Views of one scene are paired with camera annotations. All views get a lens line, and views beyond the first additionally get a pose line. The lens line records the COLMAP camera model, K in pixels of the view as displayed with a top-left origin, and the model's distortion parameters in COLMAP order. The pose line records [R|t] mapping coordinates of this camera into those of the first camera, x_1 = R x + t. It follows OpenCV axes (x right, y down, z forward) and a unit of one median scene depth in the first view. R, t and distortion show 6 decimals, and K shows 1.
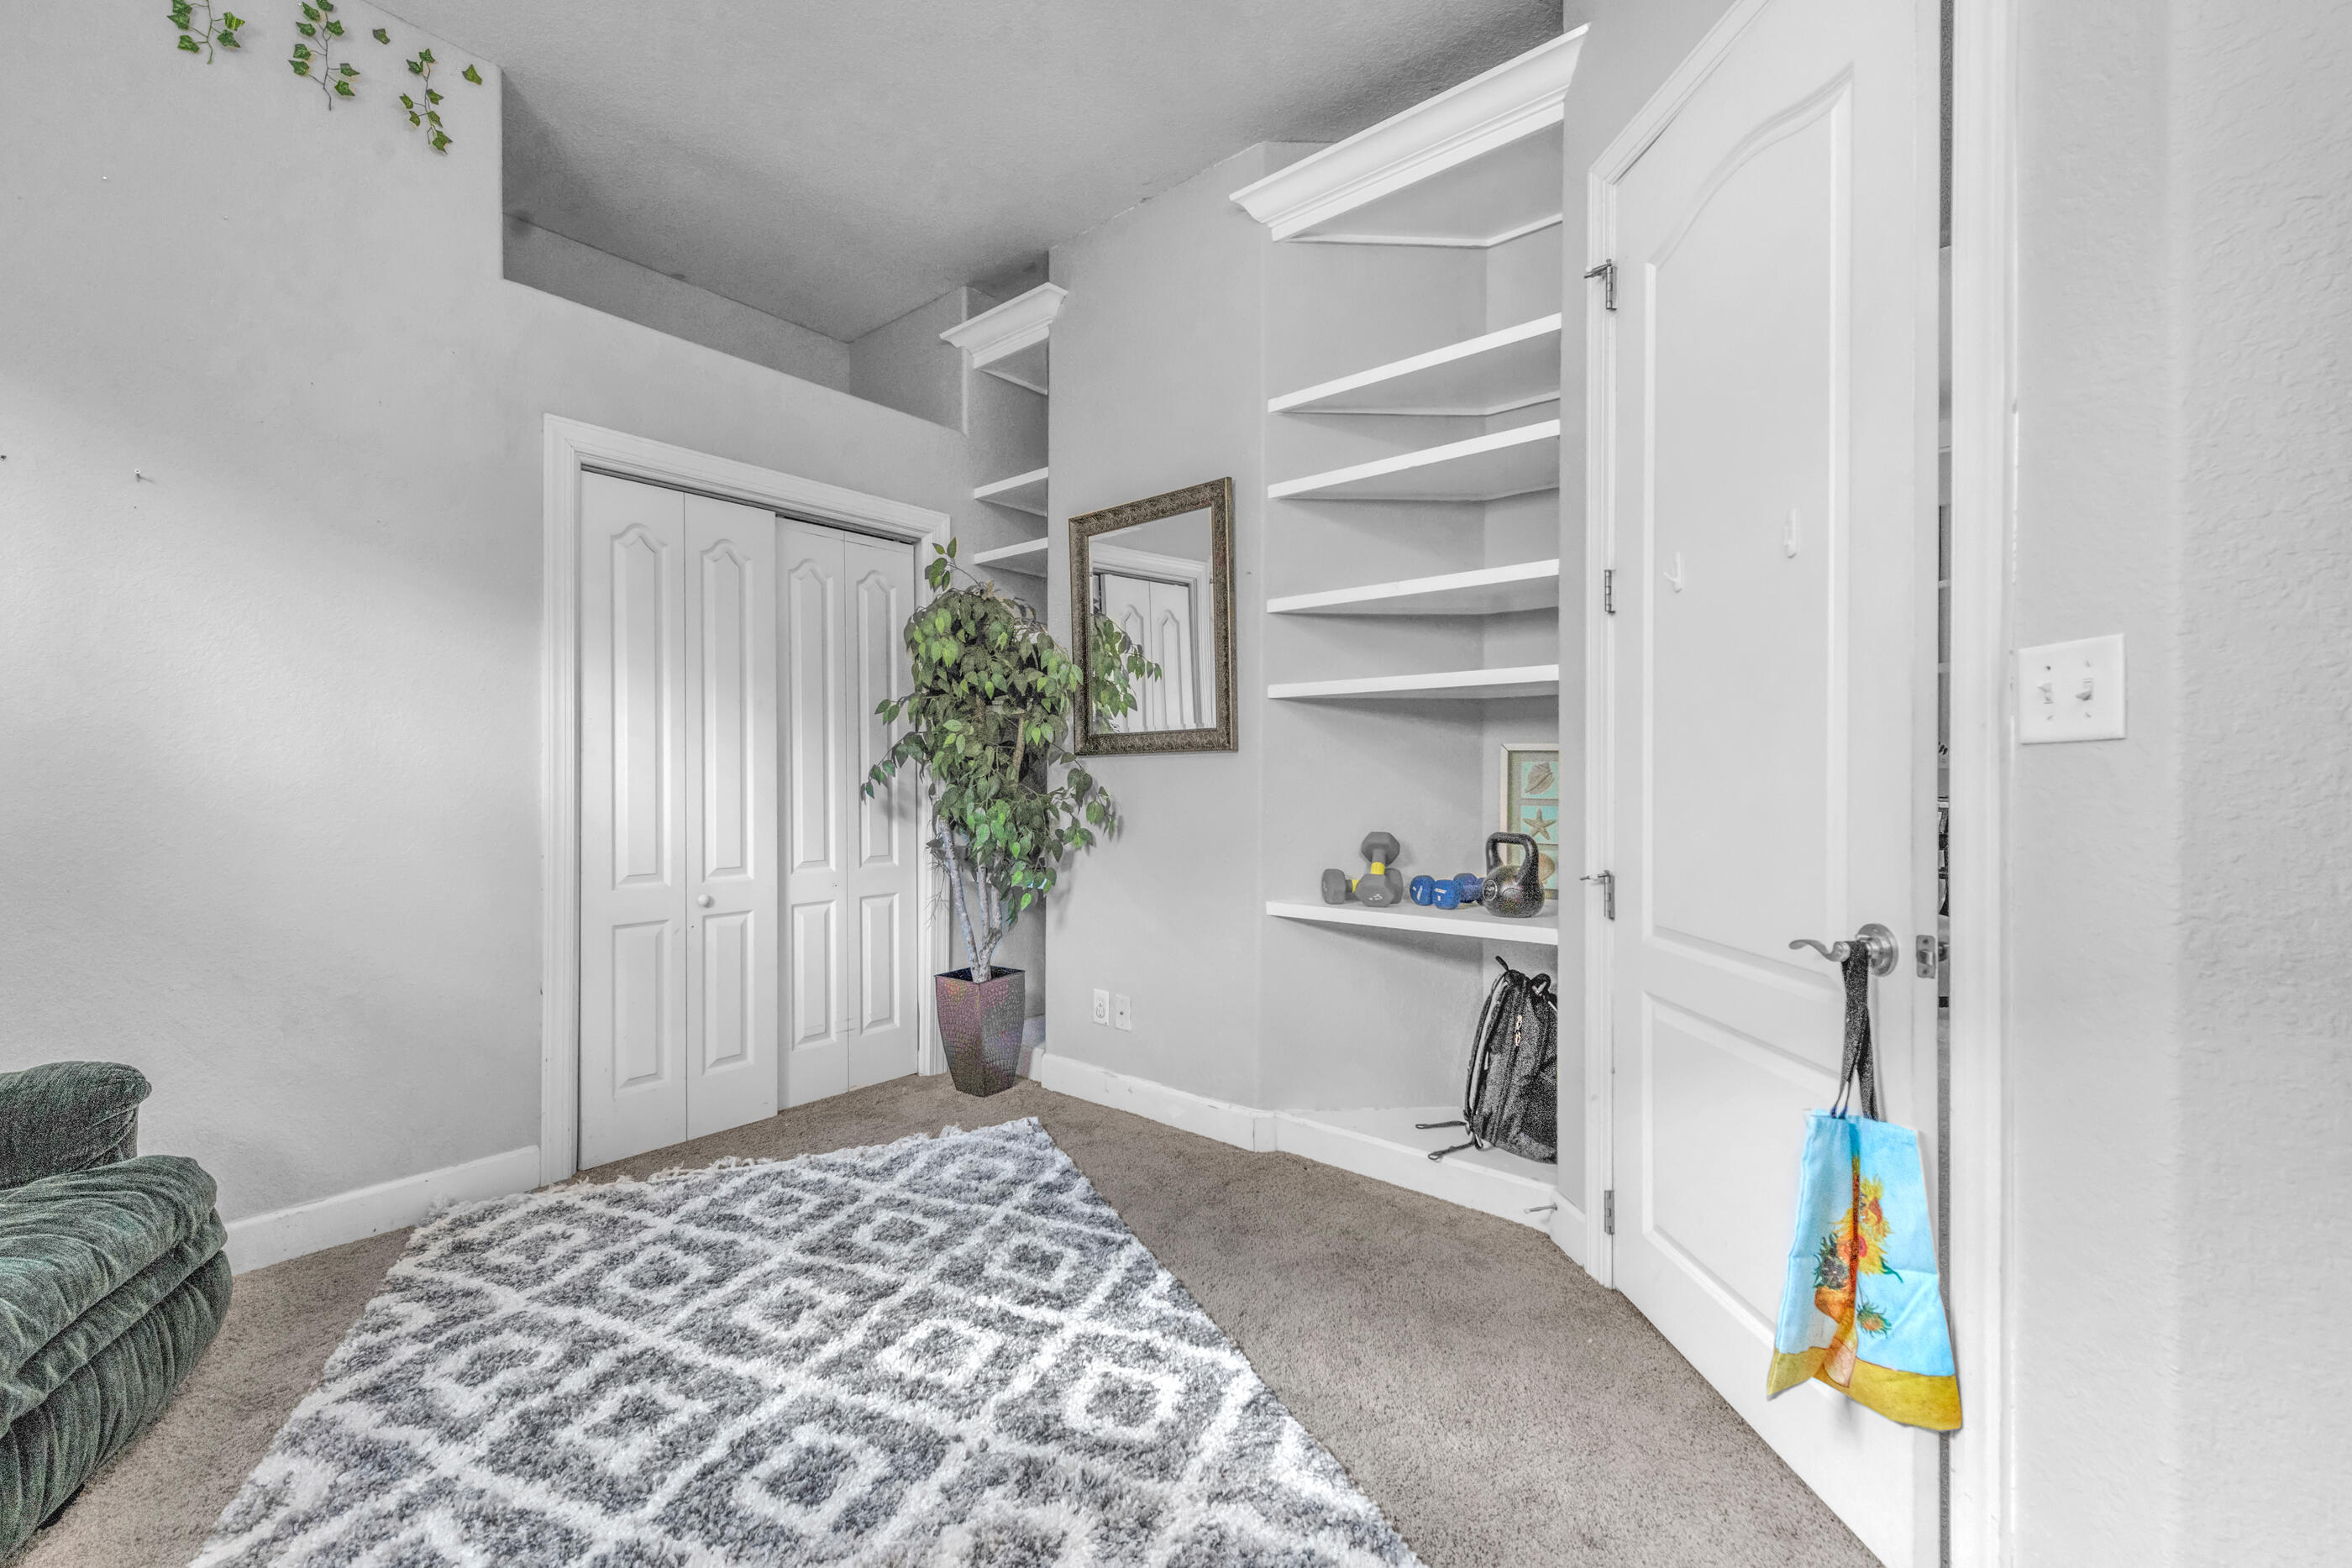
lens RADIAL K [[982.6, 0, 1135.4], [0, 982.6, 765.8], [0, 0, 1]] dist [0.014061, -0.003575]
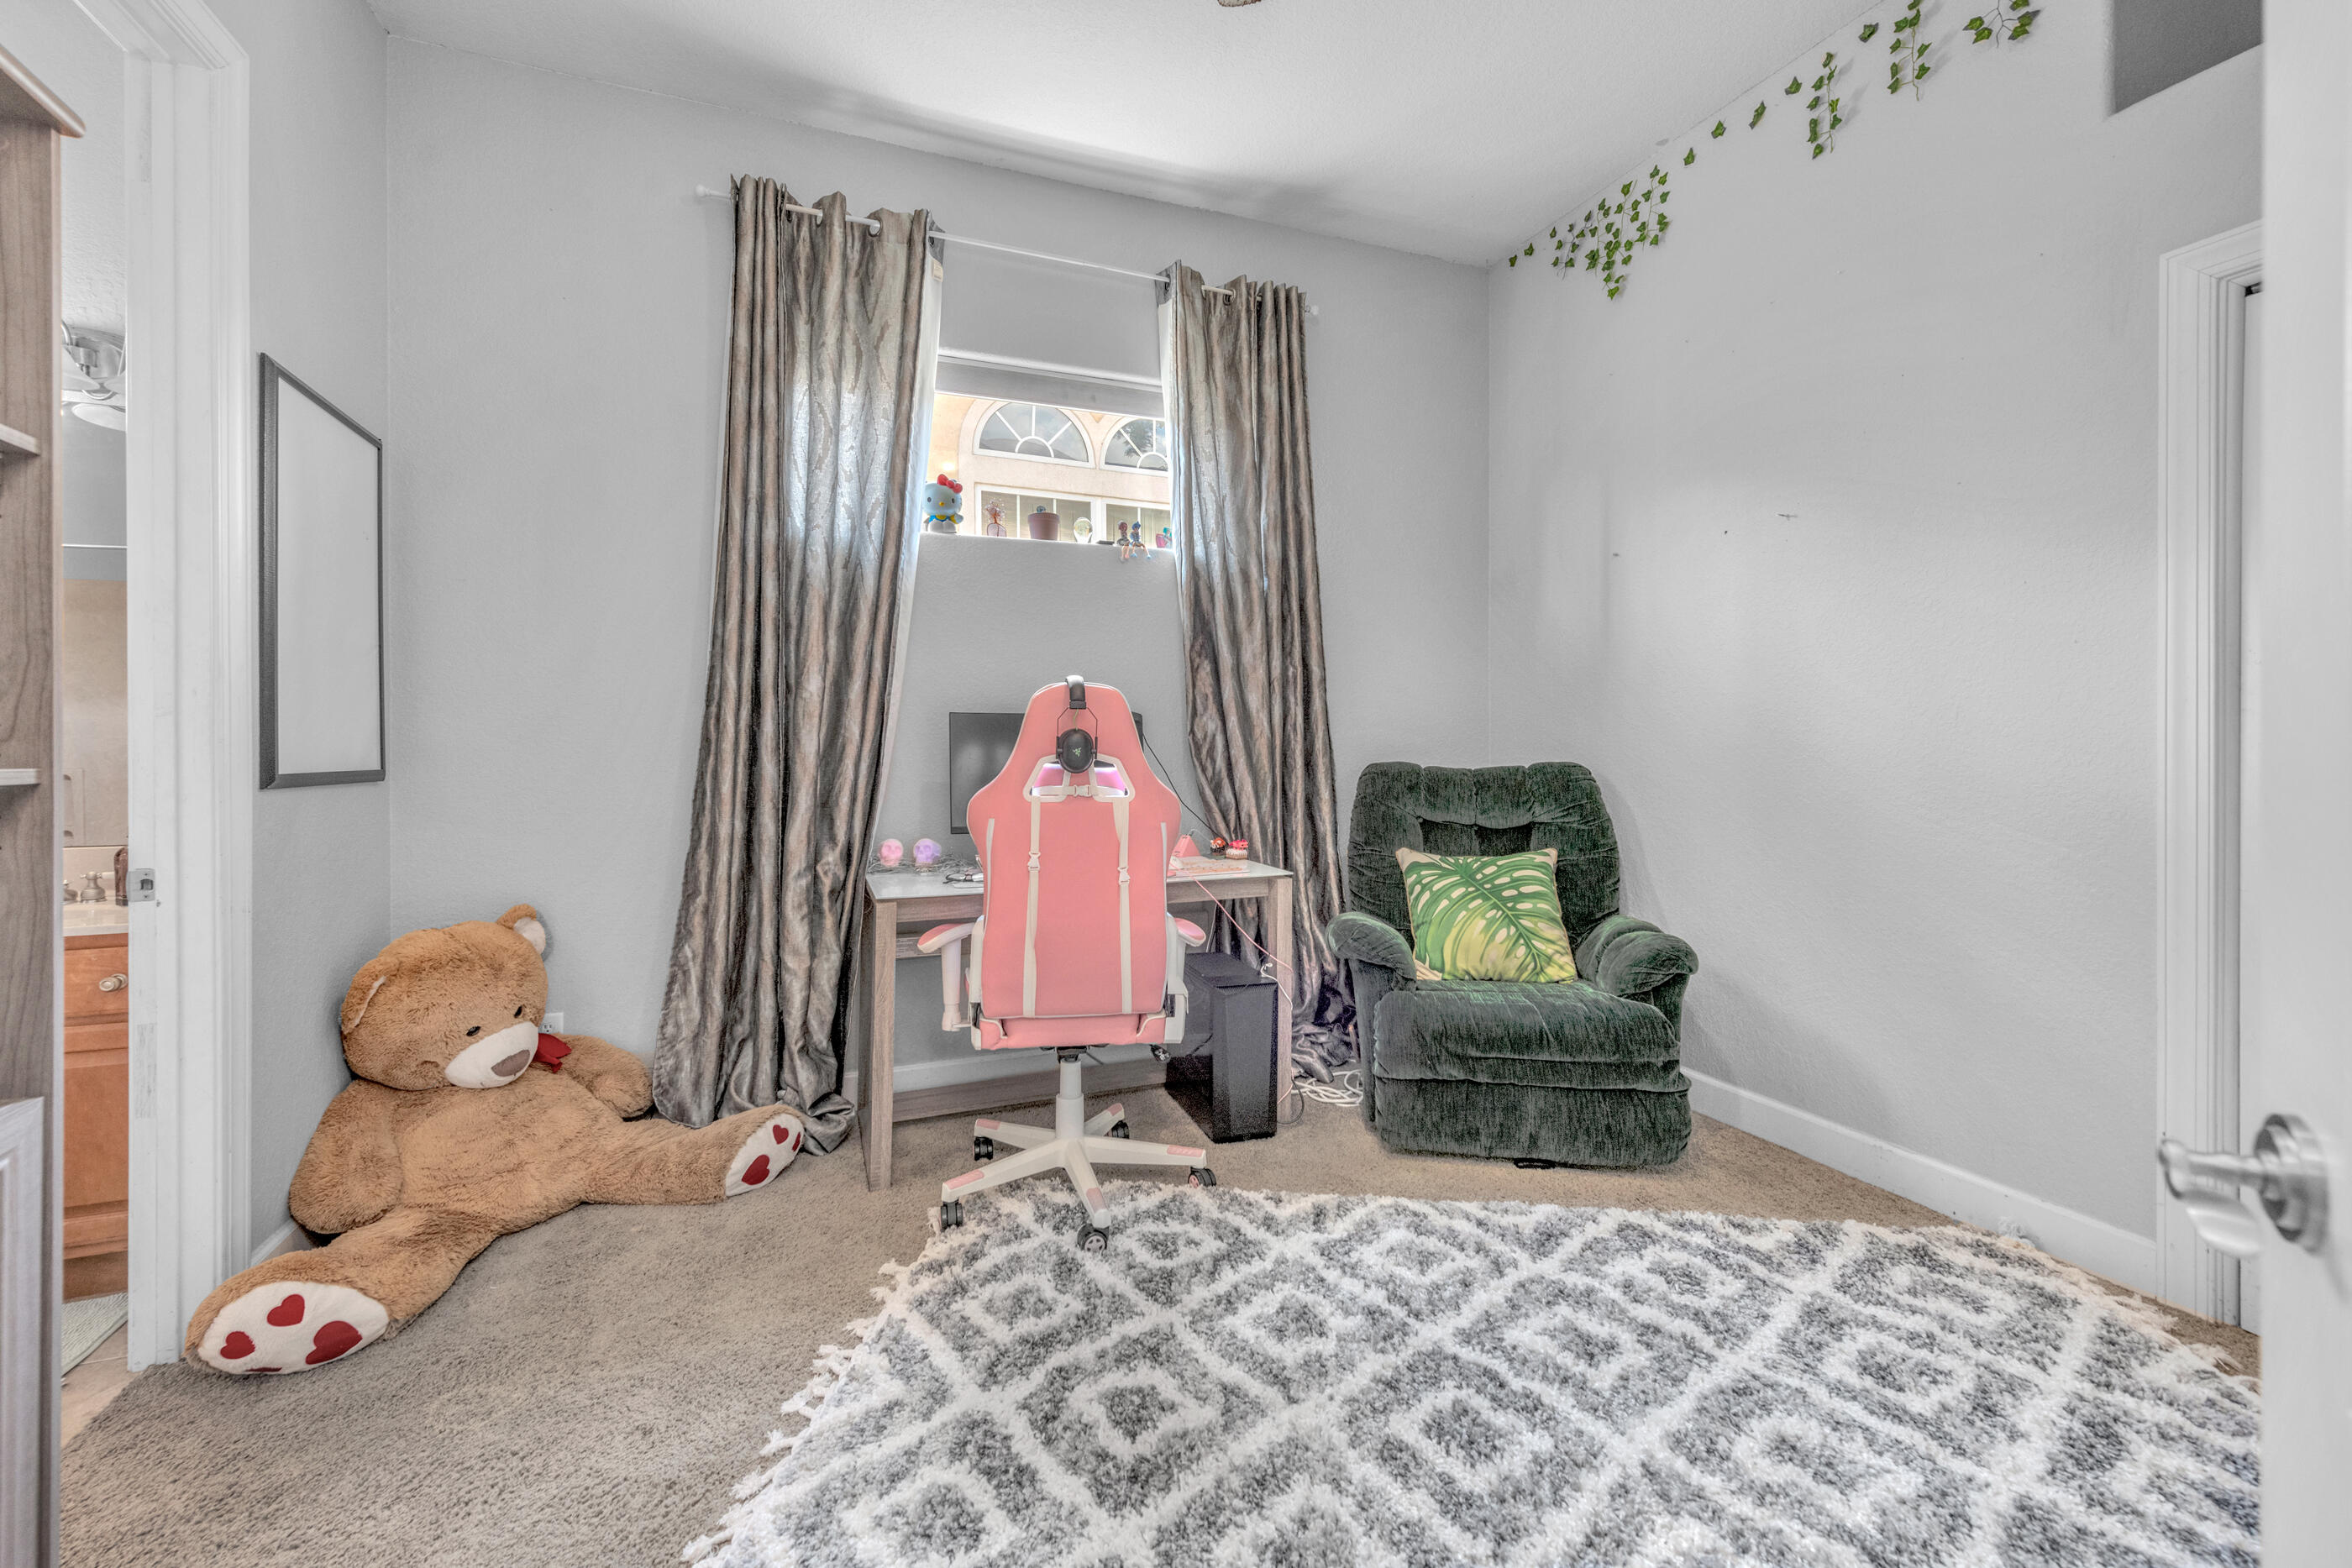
lens RADIAL K [[958.9, 0, 1147.4], [0, 958.9, 750.9], [0, 0, 1]] dist [0.008166, -0.002028]
pose [[-0.487893, 0.002101, -0.872901, 0.524646], [0.003853, 0.999993, 0.000253, 0.012788], [0.872895, -0.003240, -0.487897, 0.911877]]
